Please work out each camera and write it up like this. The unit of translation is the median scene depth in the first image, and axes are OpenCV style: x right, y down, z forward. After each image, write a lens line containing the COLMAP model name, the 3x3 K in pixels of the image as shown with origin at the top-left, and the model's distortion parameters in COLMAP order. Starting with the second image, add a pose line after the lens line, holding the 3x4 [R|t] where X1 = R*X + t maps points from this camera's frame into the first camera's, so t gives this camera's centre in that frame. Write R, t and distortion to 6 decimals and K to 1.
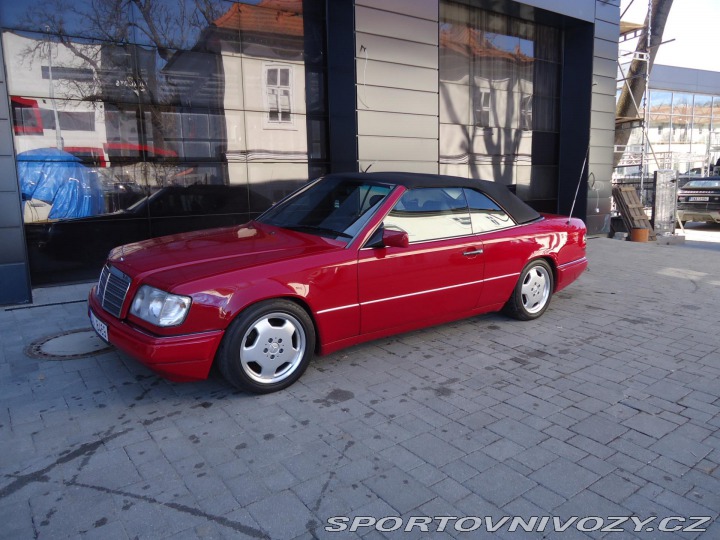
lens RADIAL K [[522.7, 0, 358.9], [0, 522.7, 268.1], [0, 0, 1]] dist [-0.010061, 0.005955]
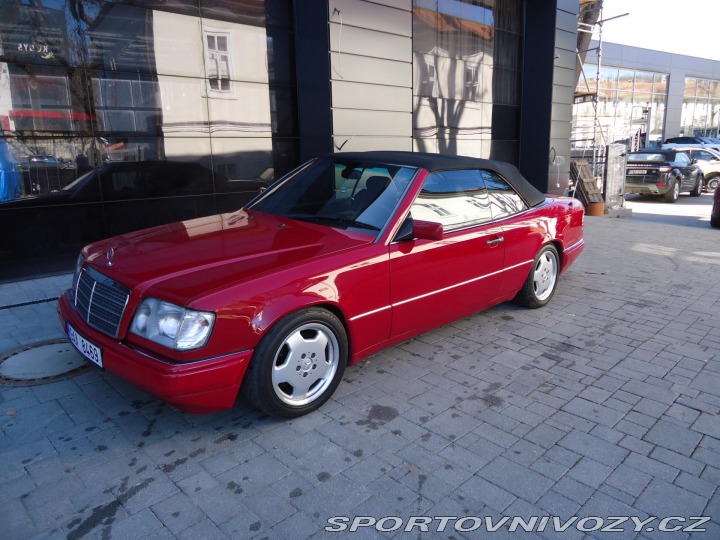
lens RADIAL K [[522.7, 0, 358.9], [0, 522.7, 268.1], [0, 0, 1]] dist [-0.010061, 0.005955]
pose [[0.991306, -0.028214, 0.128518, -0.155675], [0.021258, 0.998250, 0.055176, -0.042046], [-0.129850, -0.051965, 0.990171, 0.127767]]
